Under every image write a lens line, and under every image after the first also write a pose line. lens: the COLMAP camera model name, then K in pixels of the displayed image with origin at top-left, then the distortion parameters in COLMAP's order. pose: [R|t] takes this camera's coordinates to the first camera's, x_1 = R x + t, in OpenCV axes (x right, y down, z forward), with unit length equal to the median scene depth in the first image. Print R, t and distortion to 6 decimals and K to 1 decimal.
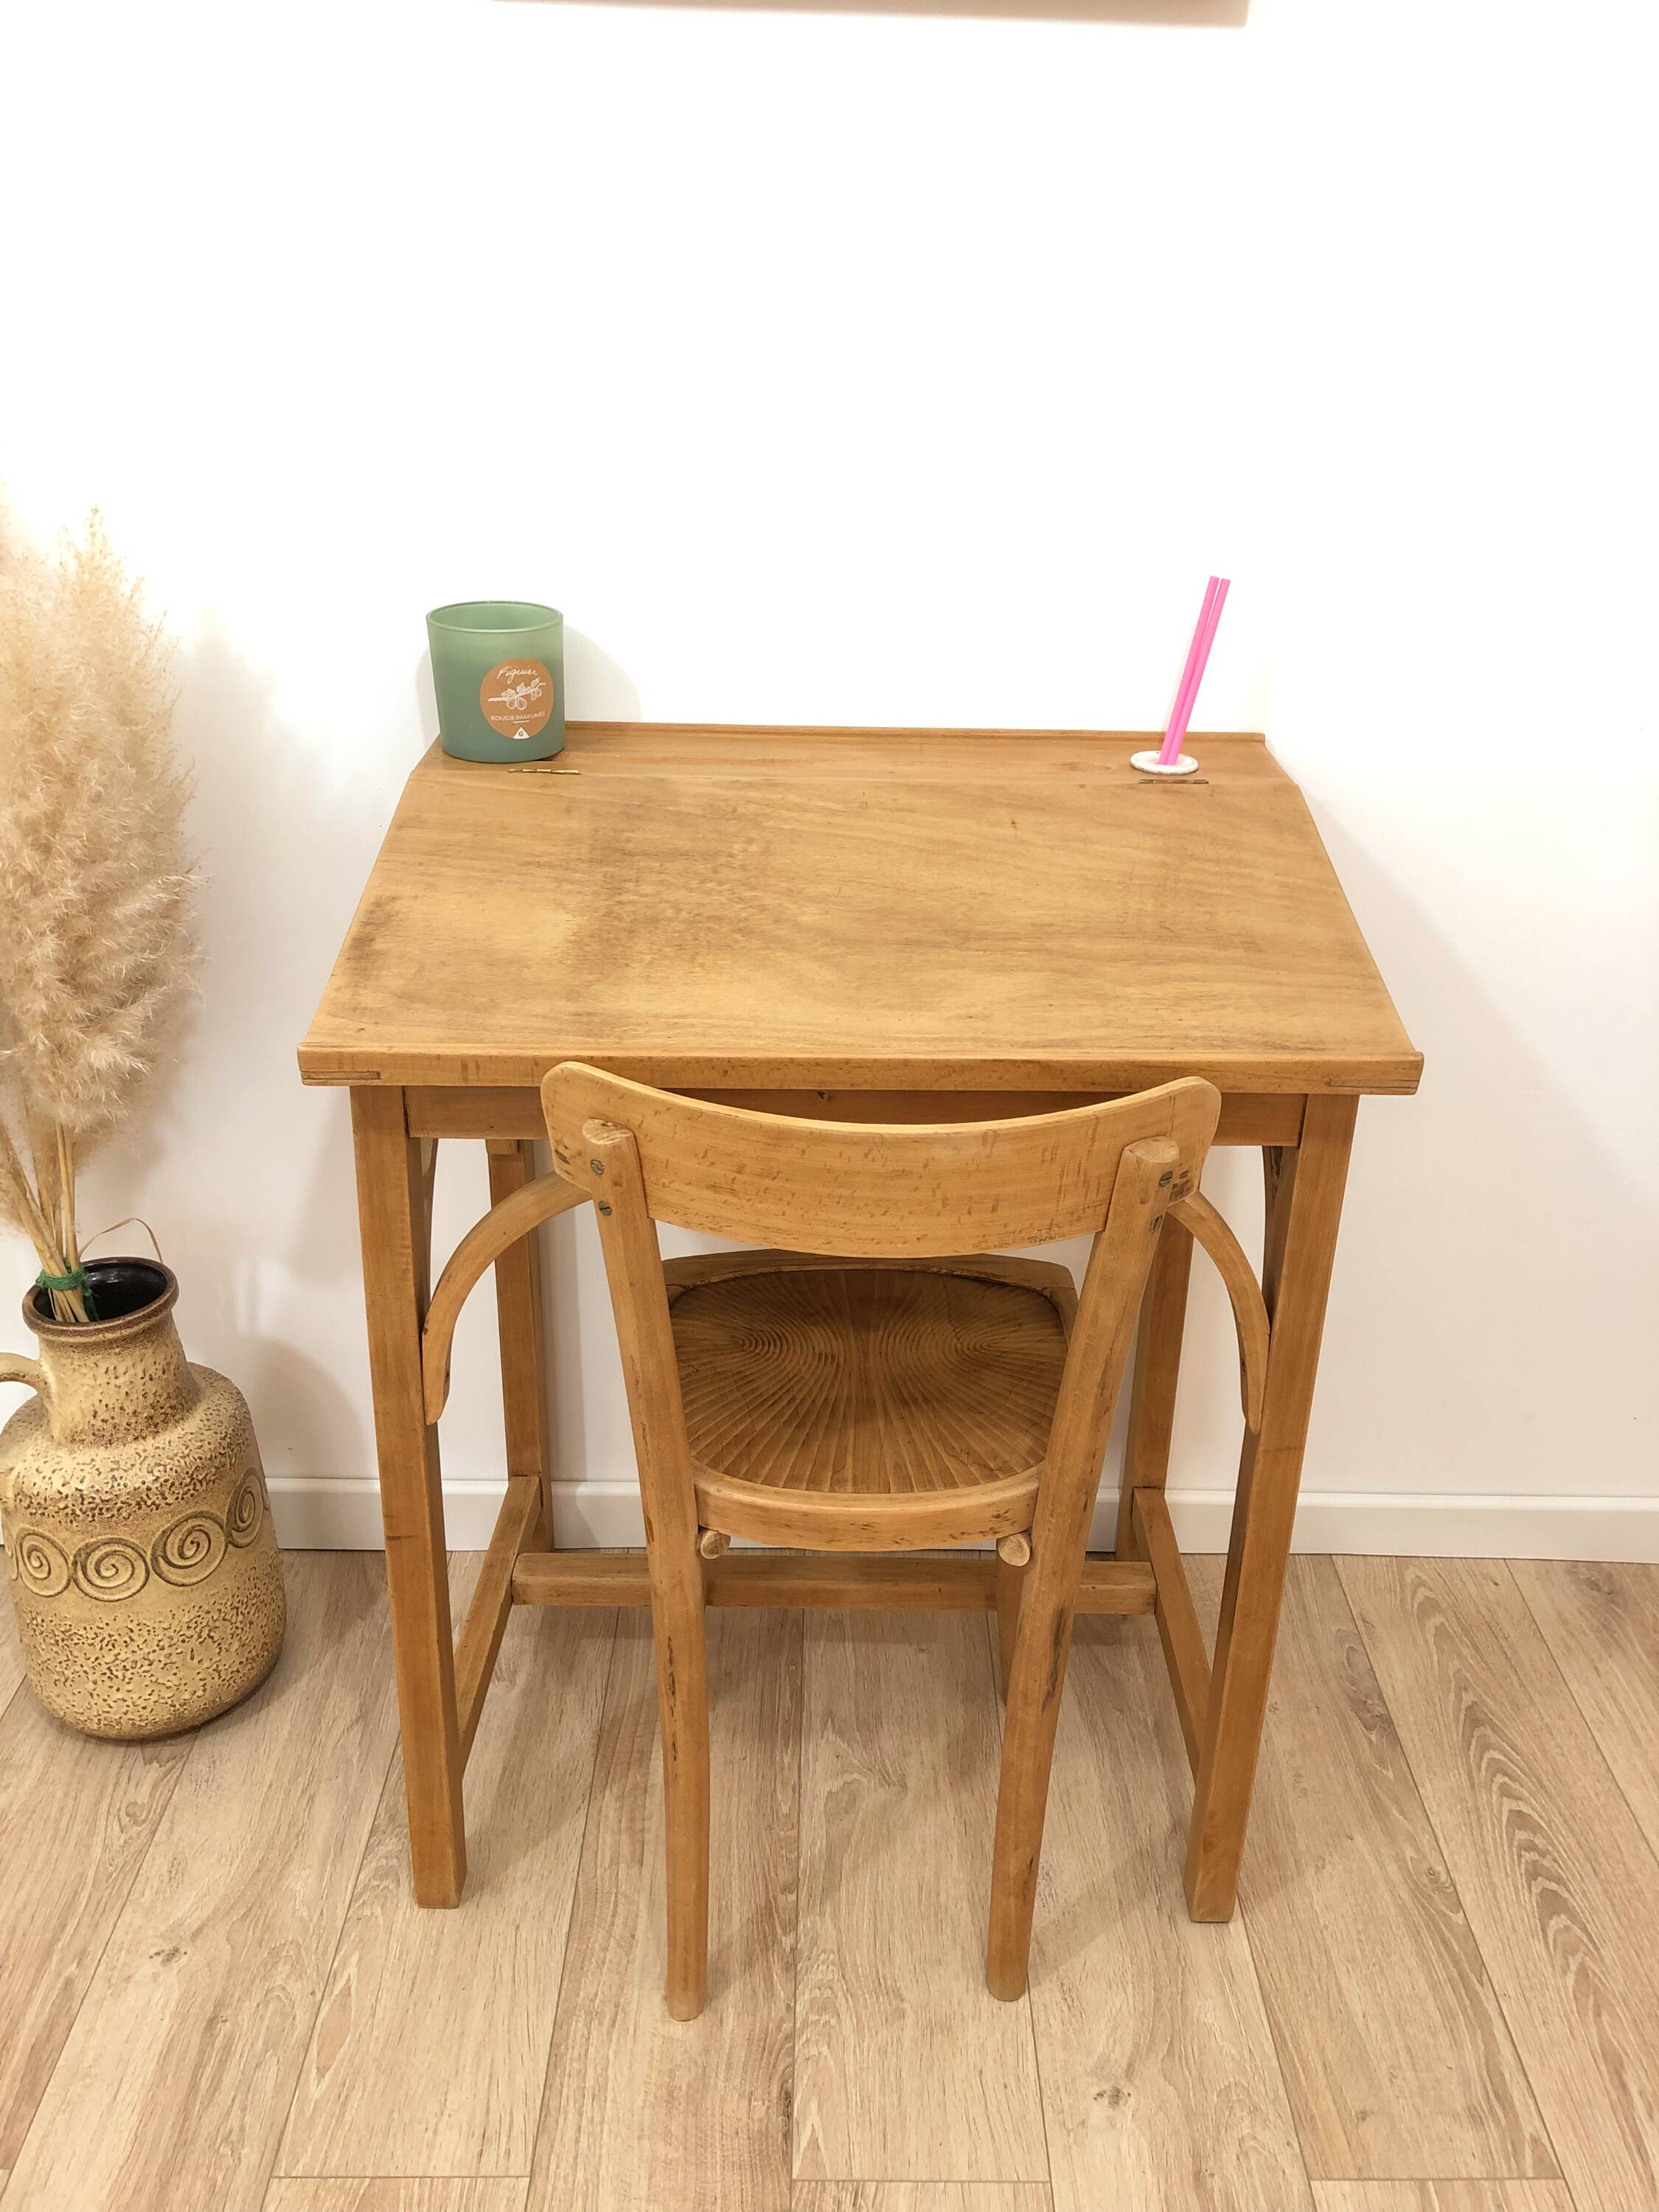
lens RADIAL K [[1826.0, 0, 846.7], [0, 1826.0, 1087.6], [0, 0, 1]] dist [0.025741, -0.011857]
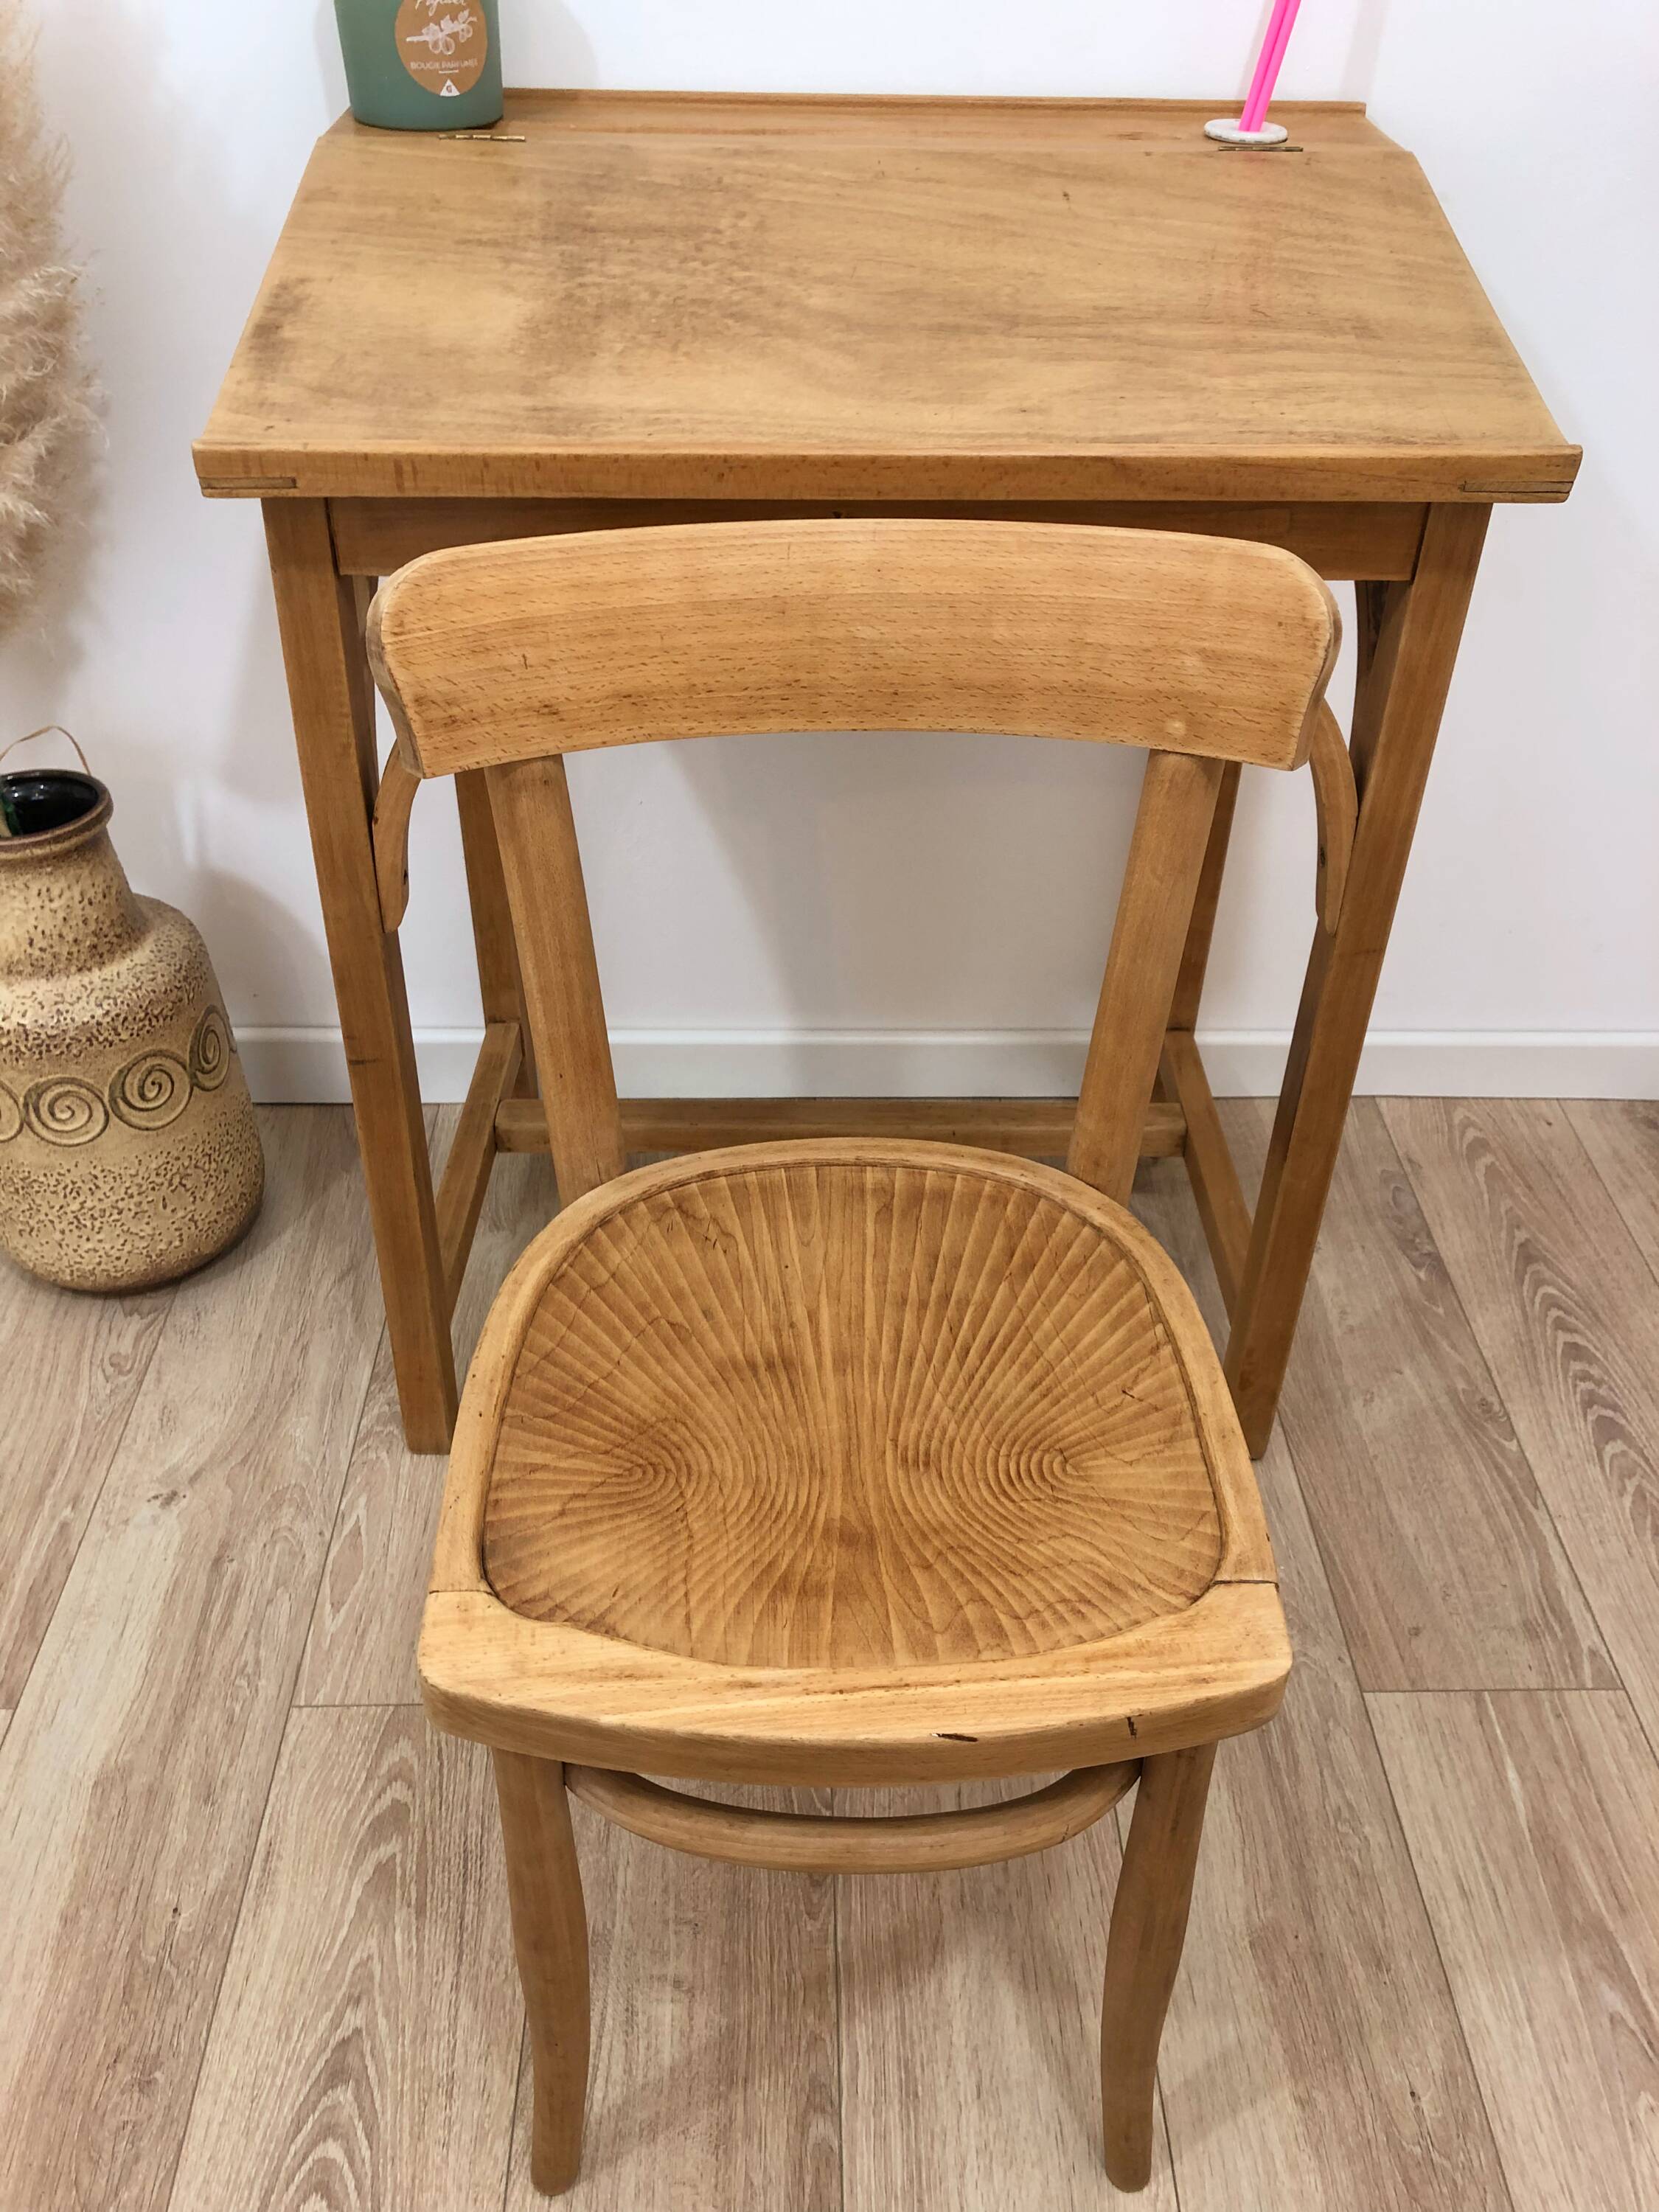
lens RADIAL K [[1826.0, 0, 830.4], [0, 1826.0, 1100.5], [0, 0, 1]] dist [0.025741, -0.011857]
pose [[0.999874, -0.012173, 0.010219, -0.030146], [0.009740, 0.977390, 0.211218, 0.068585], [-0.012559, -0.211092, 0.977386, 0.104954]]
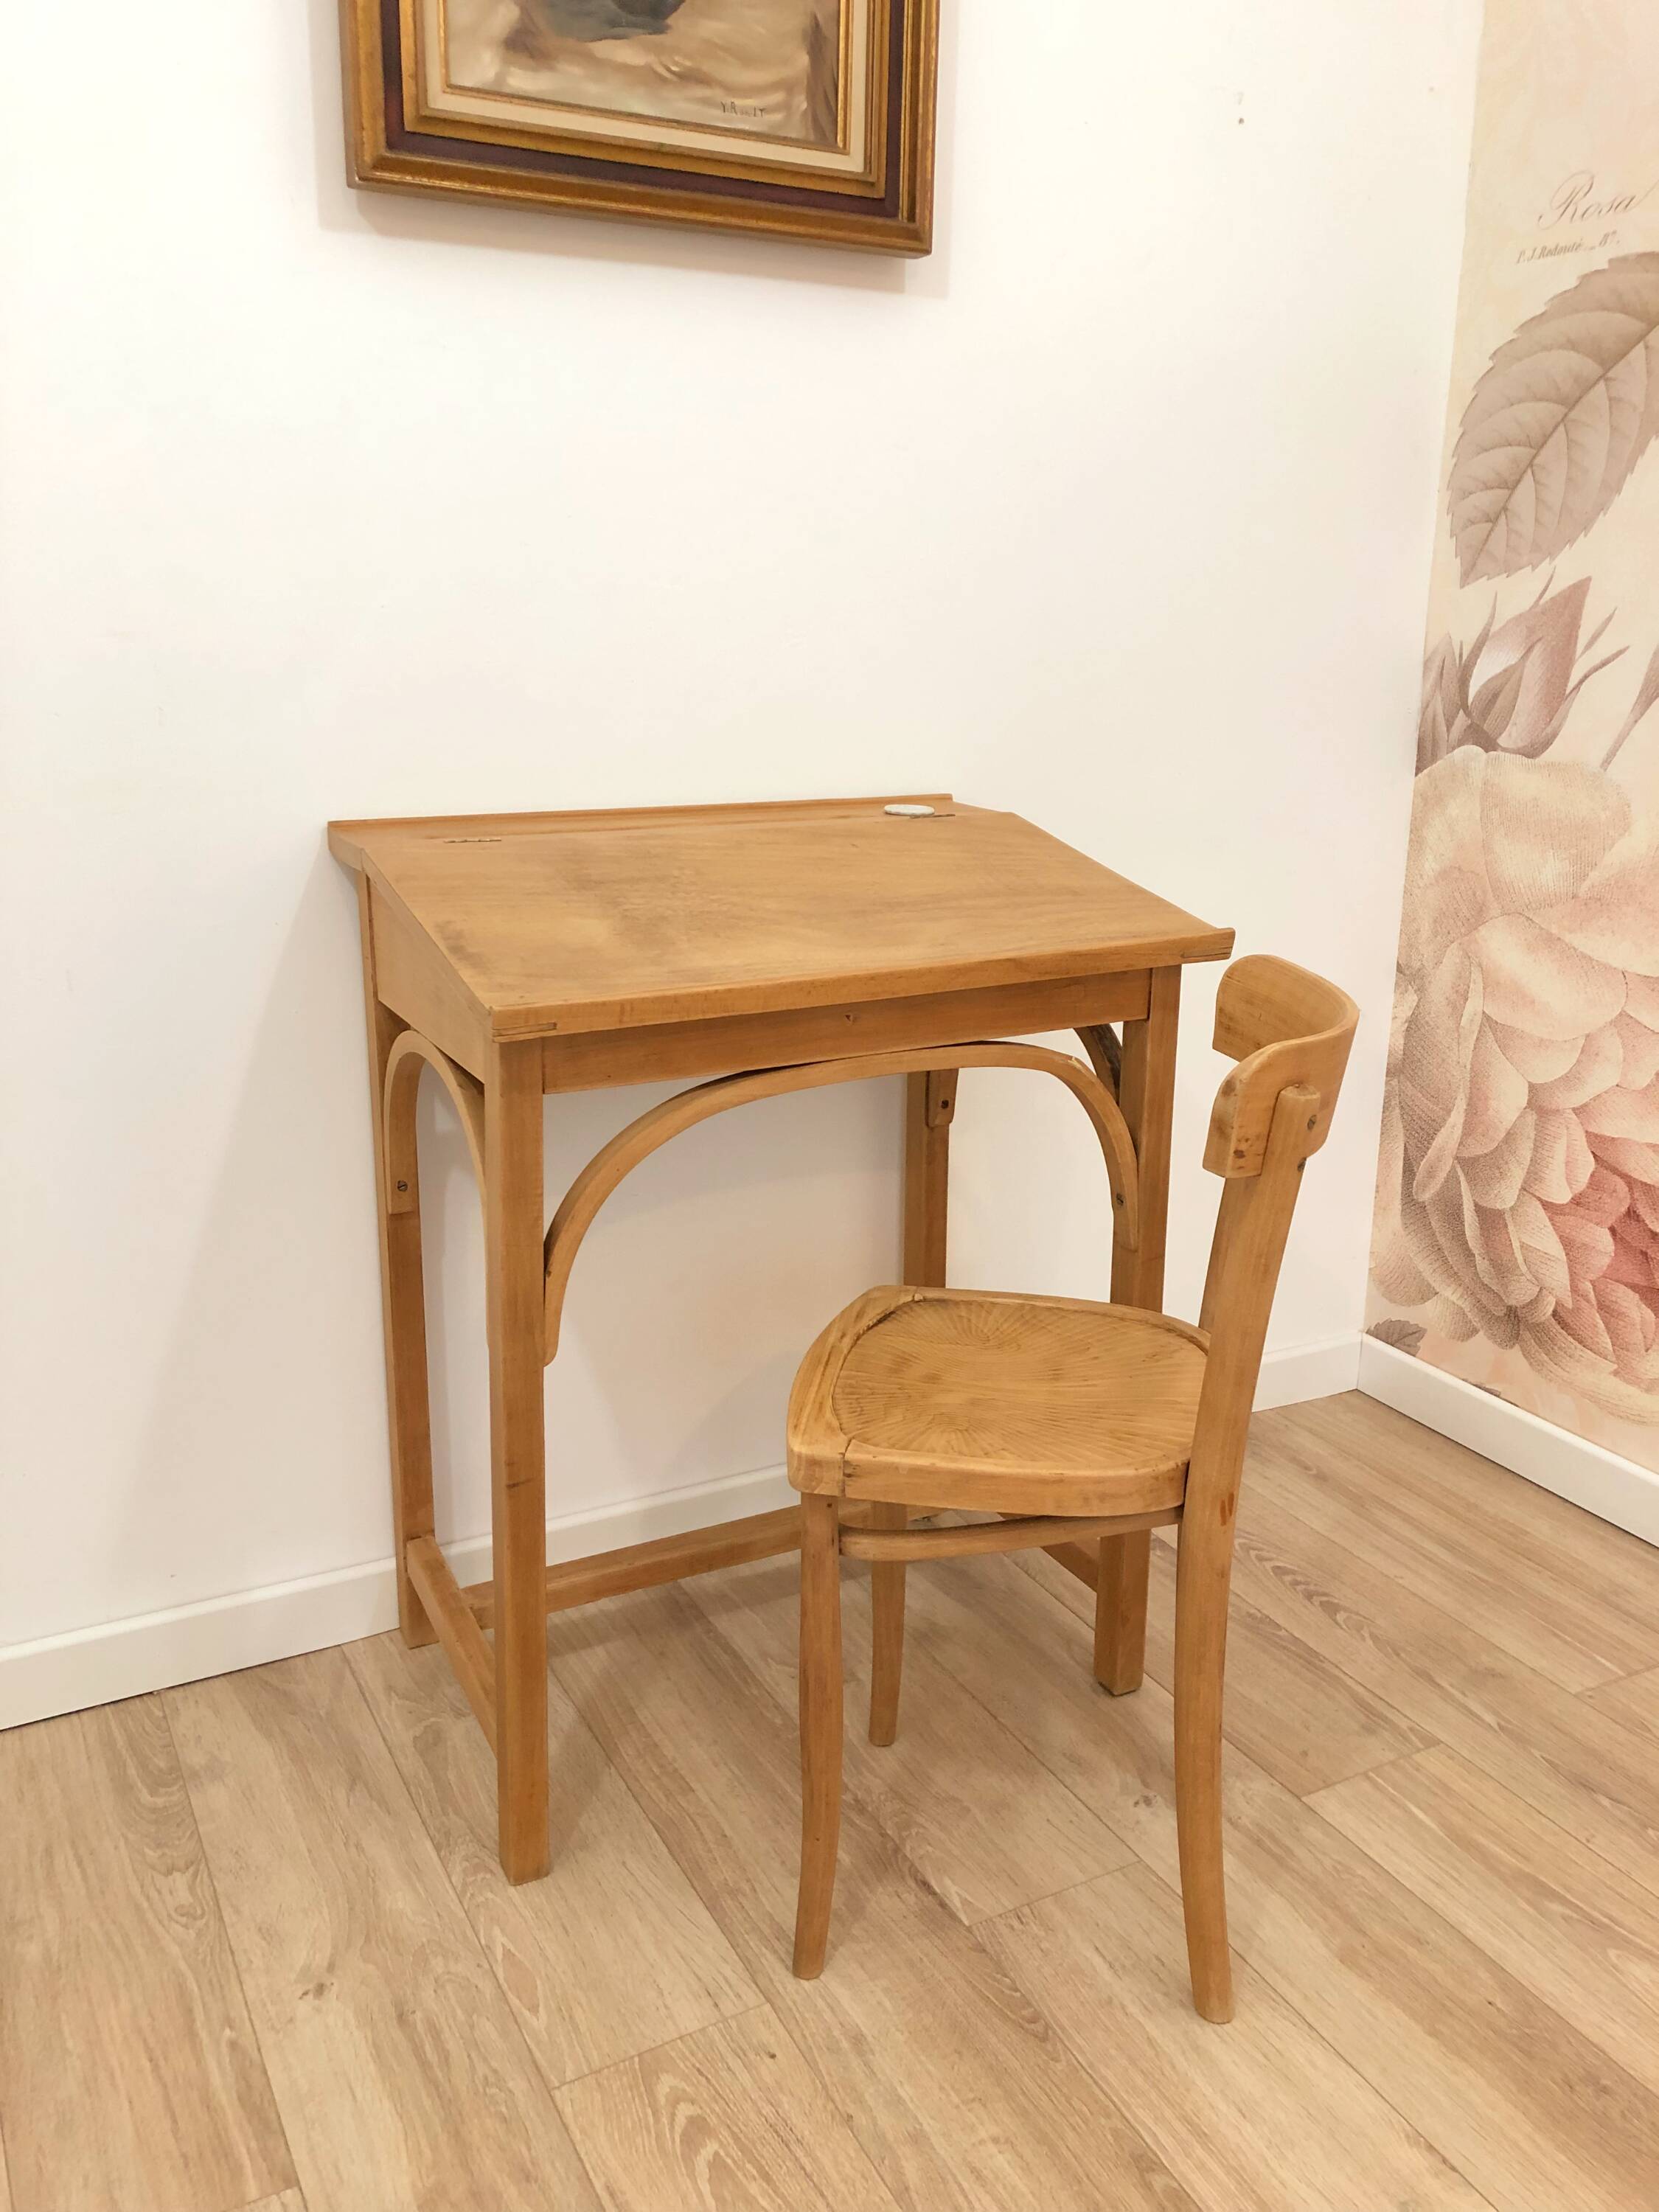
lens RADIAL K [[1826.0, 0, 835.9], [0, 1826.0, 1086.8], [0, 0, 1]] dist [0.025741, -0.011857]
pose [[0.886296, -0.132873, 0.443649, -0.472035], [0.205764, 0.971193, -0.120191, 0.160092], [-0.414898, 0.197812, 0.888105, -0.108220]]
